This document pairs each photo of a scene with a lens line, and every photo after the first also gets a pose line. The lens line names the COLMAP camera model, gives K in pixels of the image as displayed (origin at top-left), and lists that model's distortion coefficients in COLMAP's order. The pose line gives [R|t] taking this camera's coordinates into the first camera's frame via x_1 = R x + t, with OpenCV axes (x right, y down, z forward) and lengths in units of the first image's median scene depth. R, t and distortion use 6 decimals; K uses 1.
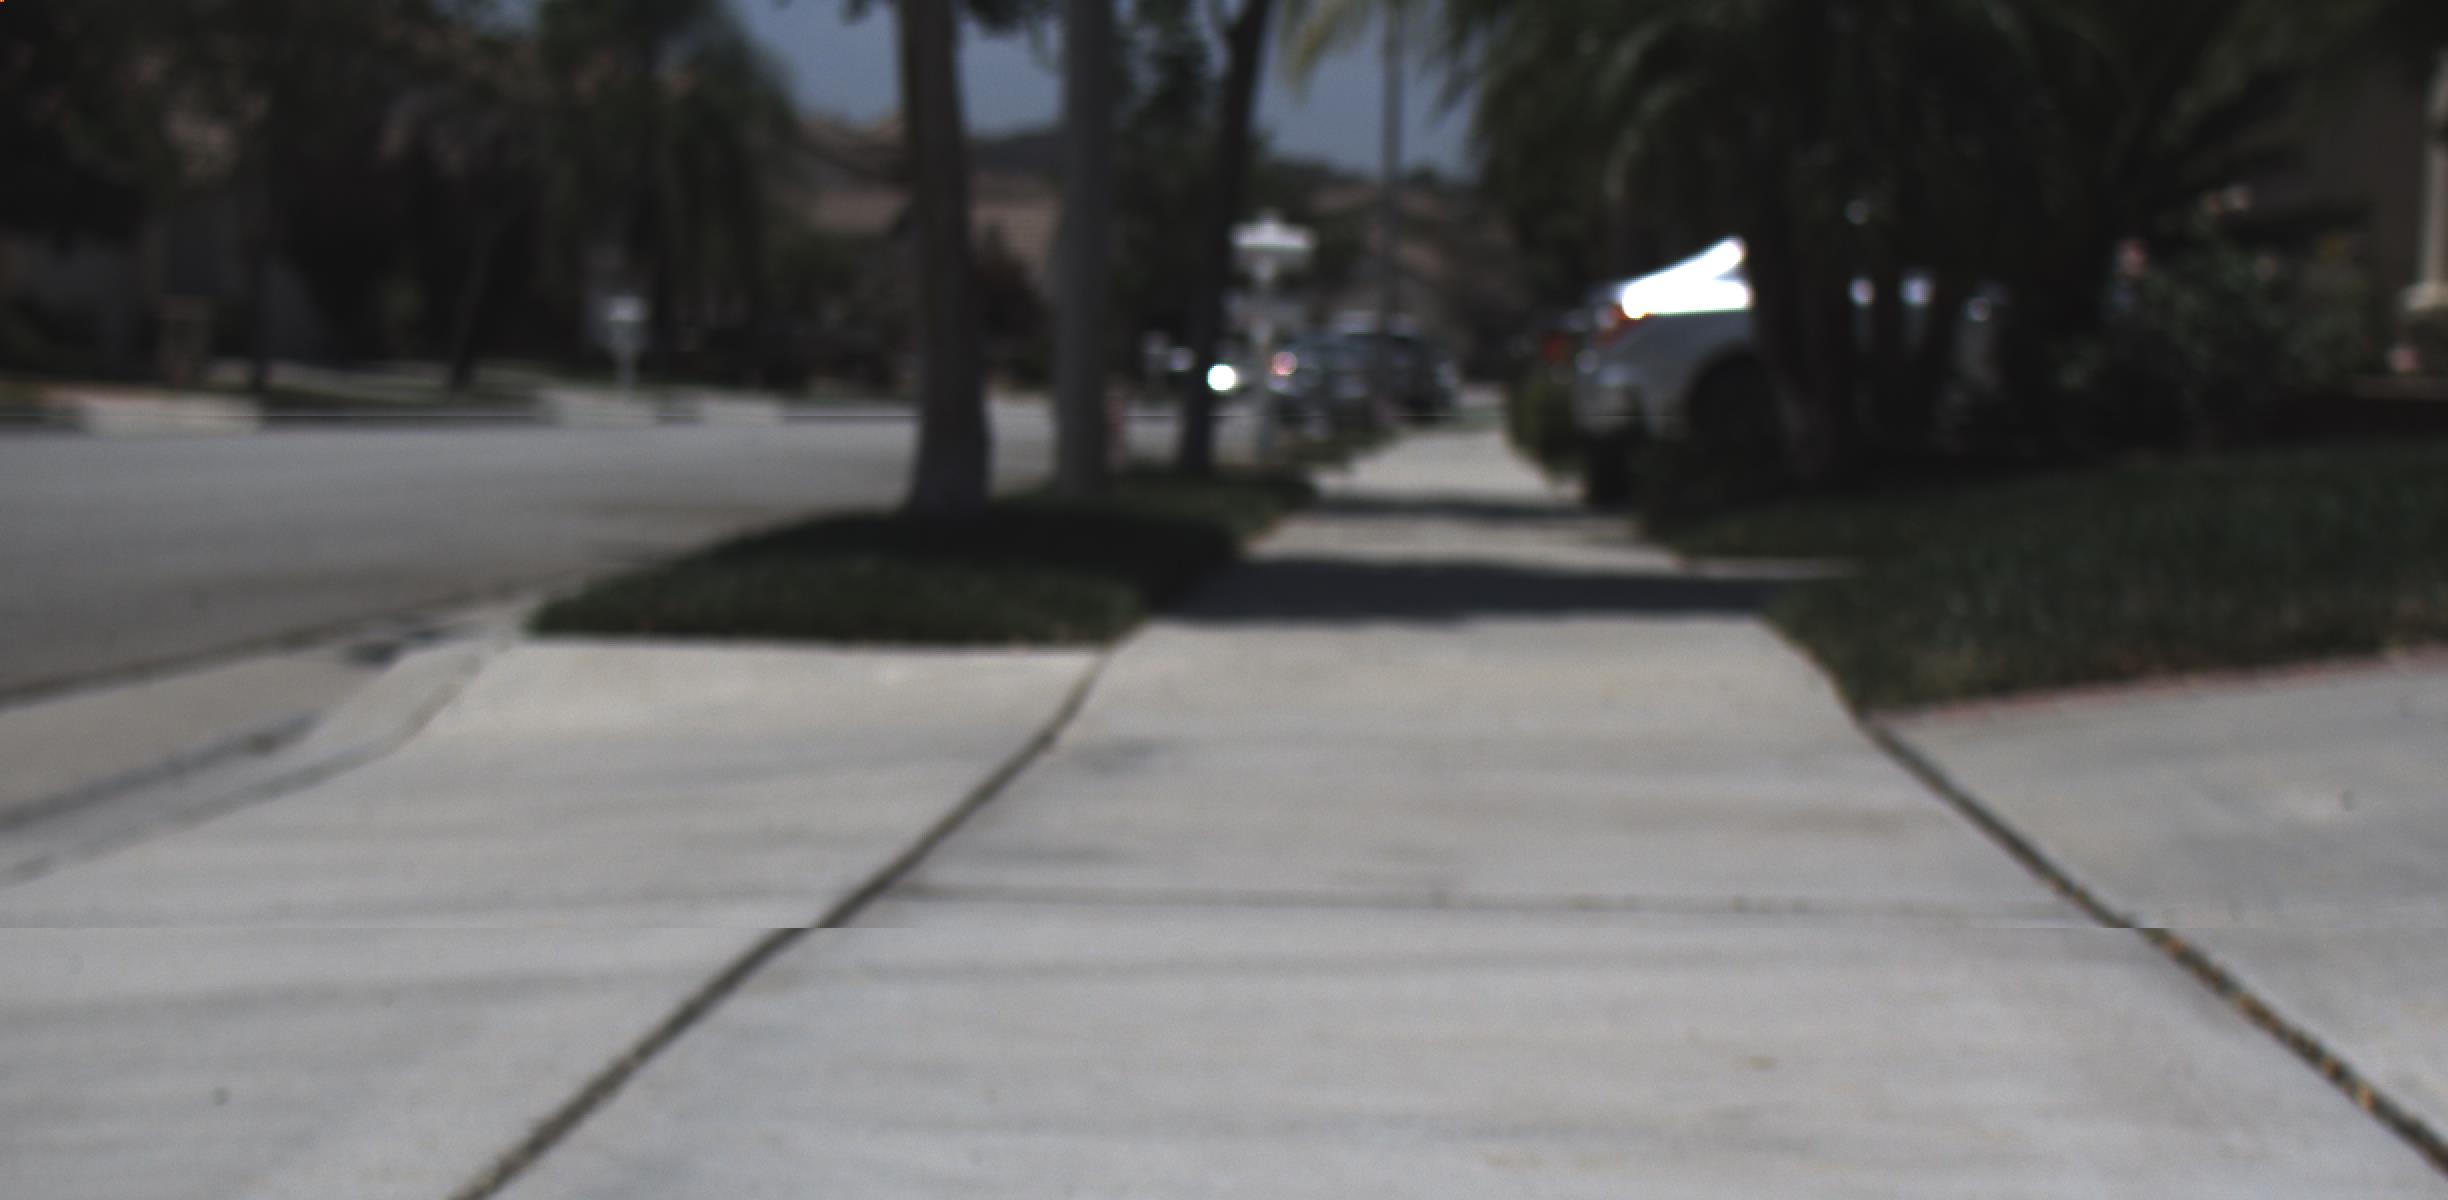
lens RADIAL K [[5604.1, 0, 1224.0], [0, 5604.1, 600.0], [0, 0, 1]] dist [0.232598, 0.203229]
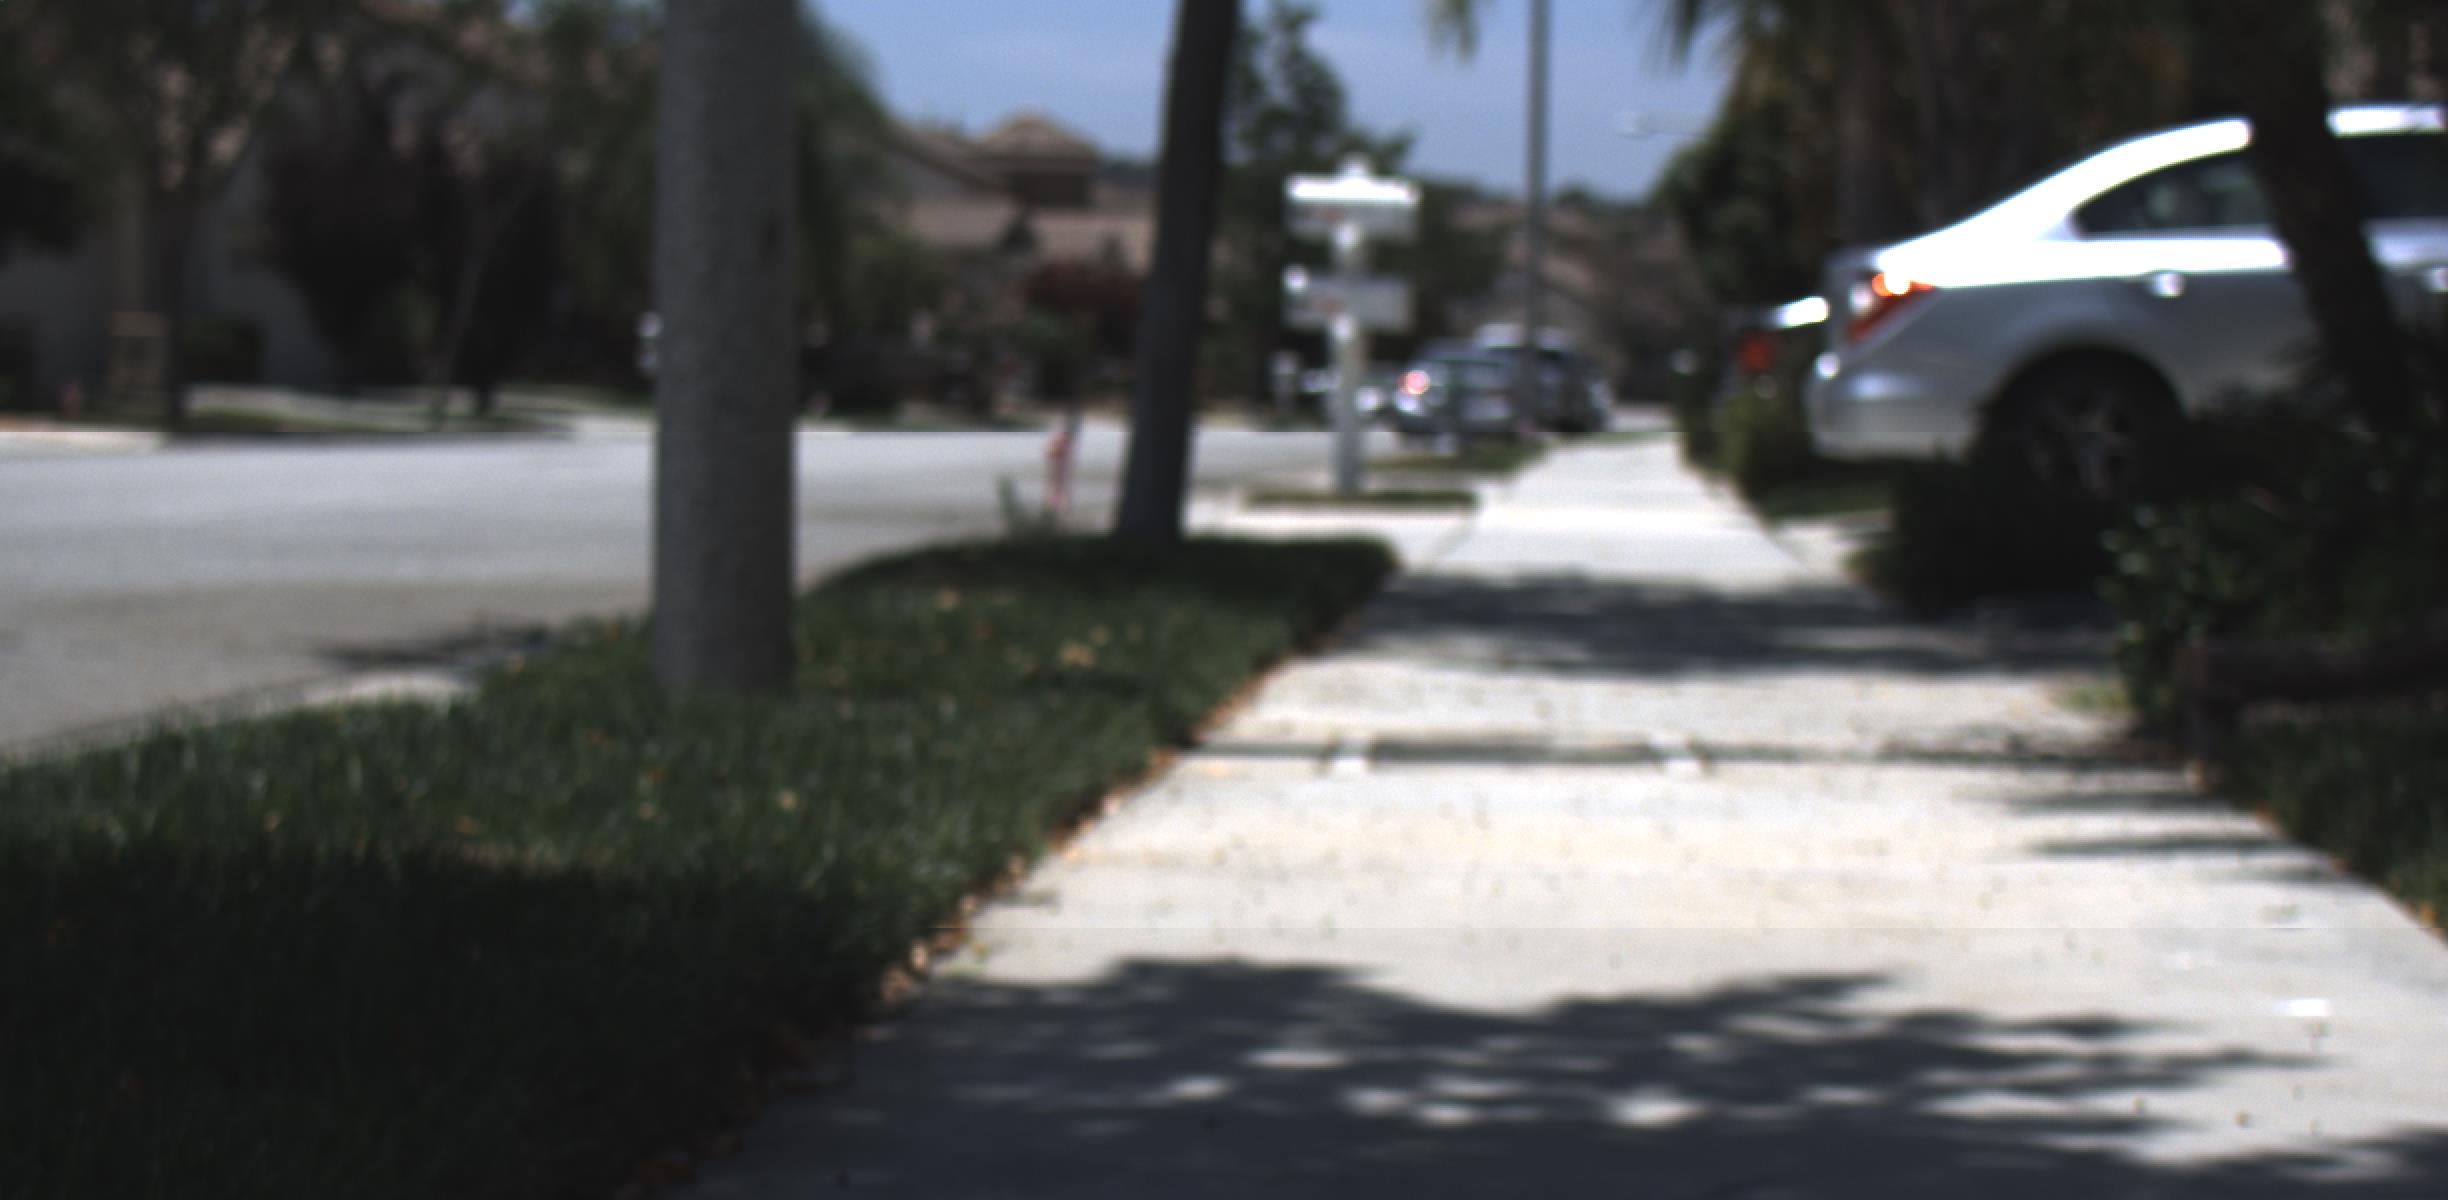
lens RADIAL K [[5604.1, 0, 1224.0], [0, 5604.1, 600.0], [0, 0, 1]] dist [0.232598, 0.203229]
pose [[0.999629, -0.004034, -0.026933, 0.009924], [0.003917, 0.999983, -0.004367, -0.010620], [0.026950, 0.004260, 0.999628, 0.293914]]
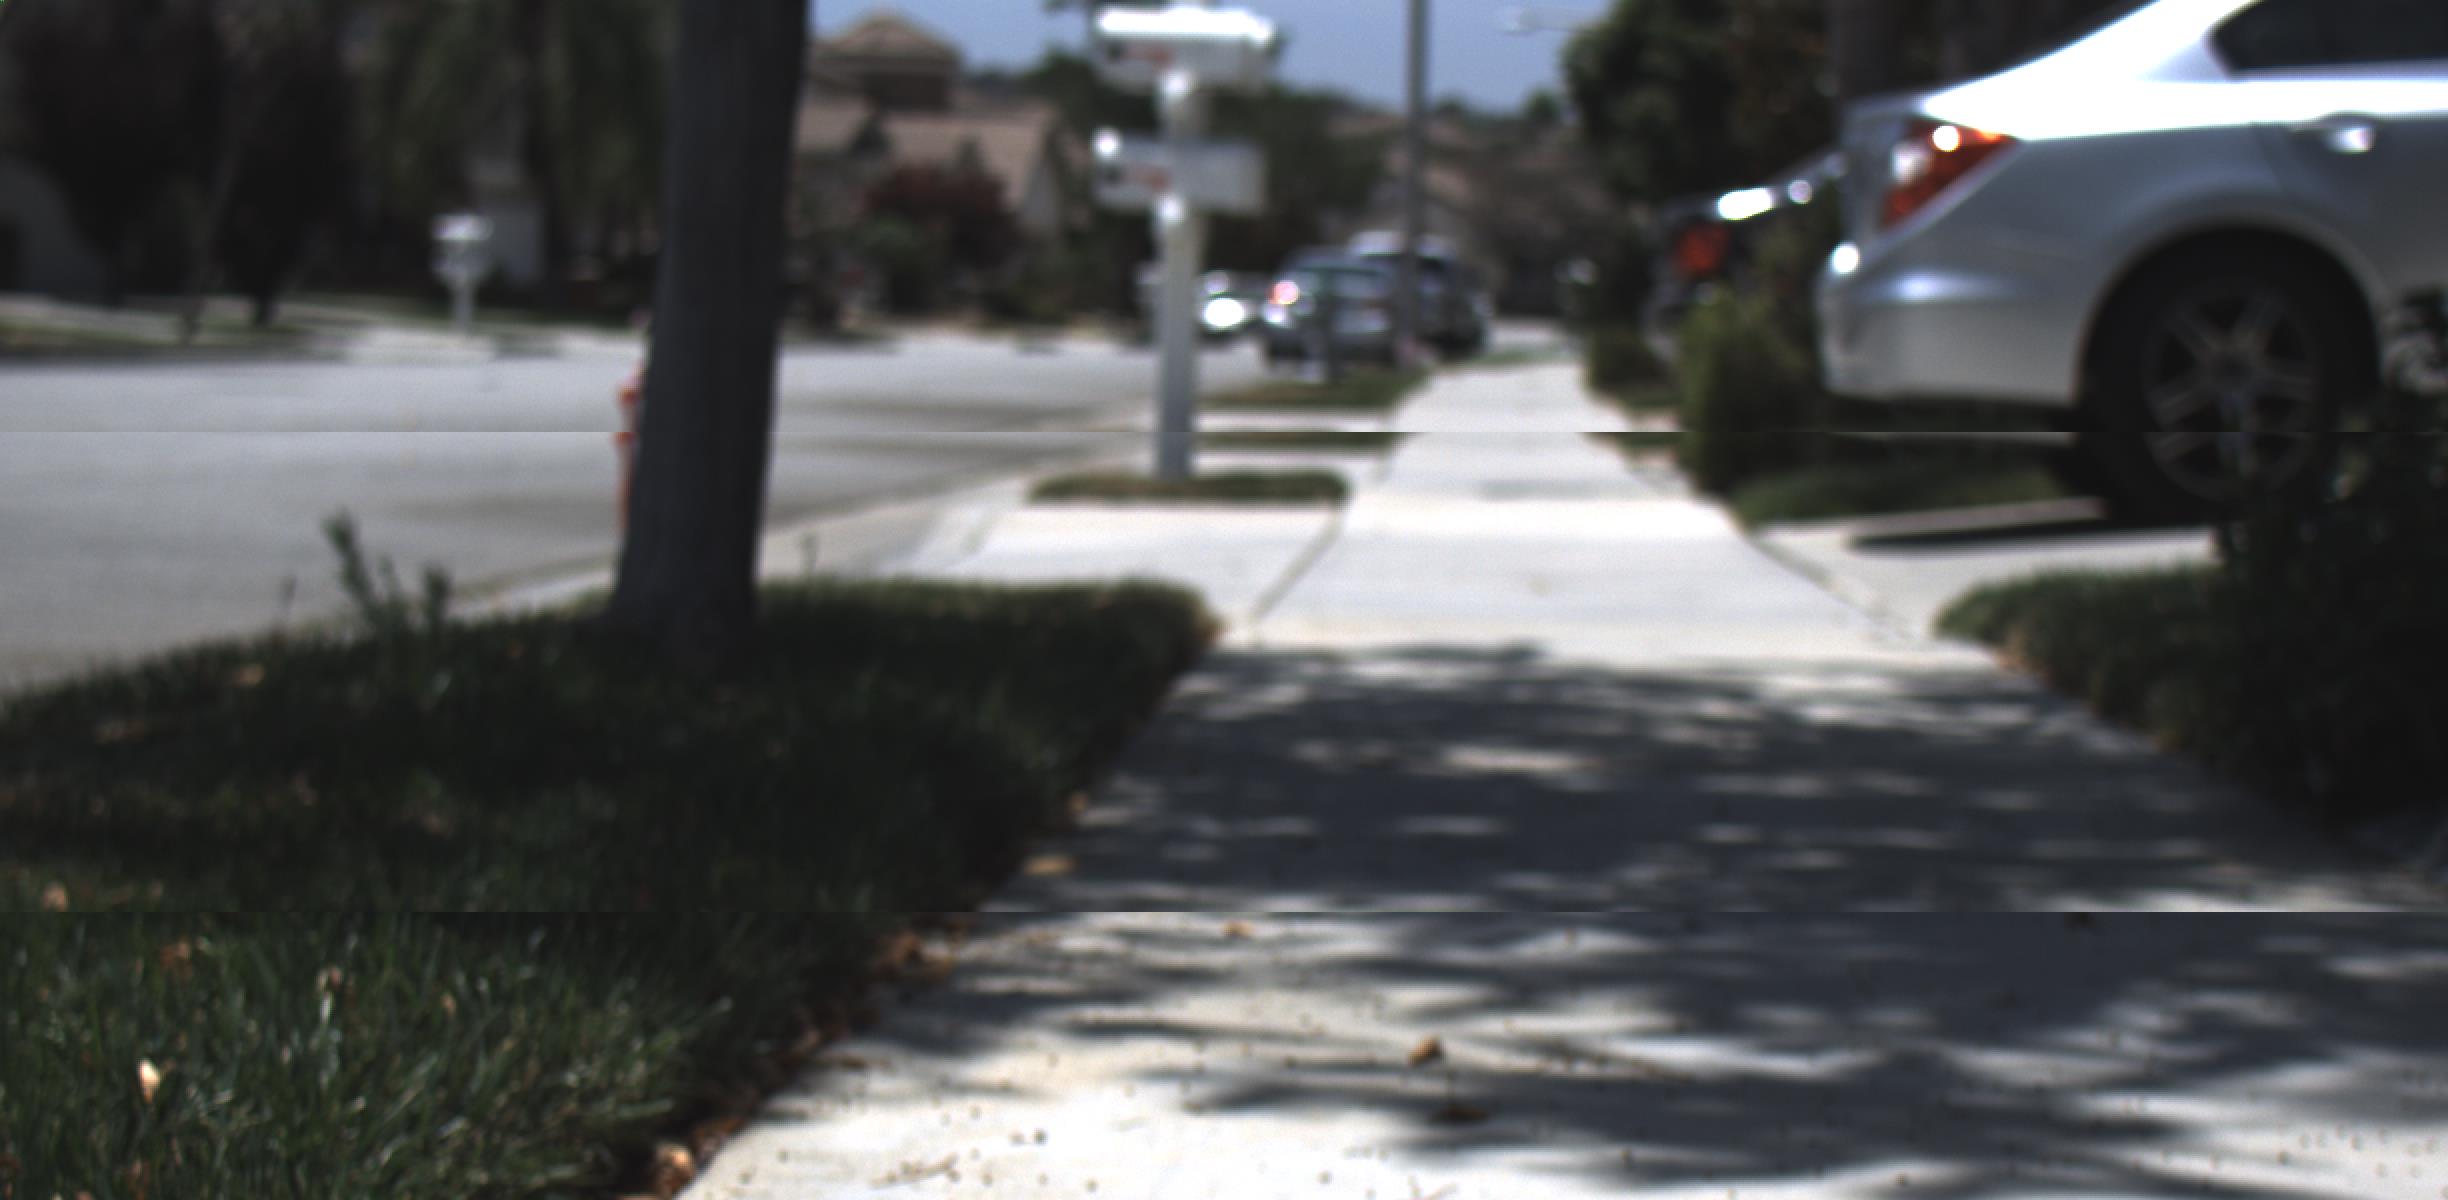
lens RADIAL K [[5604.1, 0, 1224.0], [0, 5604.1, 600.0], [0, 0, 1]] dist [0.232598, 0.203229]
pose [[0.999986, -0.002681, -0.004531, 0.013039], [0.002731, 0.999935, 0.011087, -0.016905], [0.004501, -0.011099, 0.999928, 0.465182]]
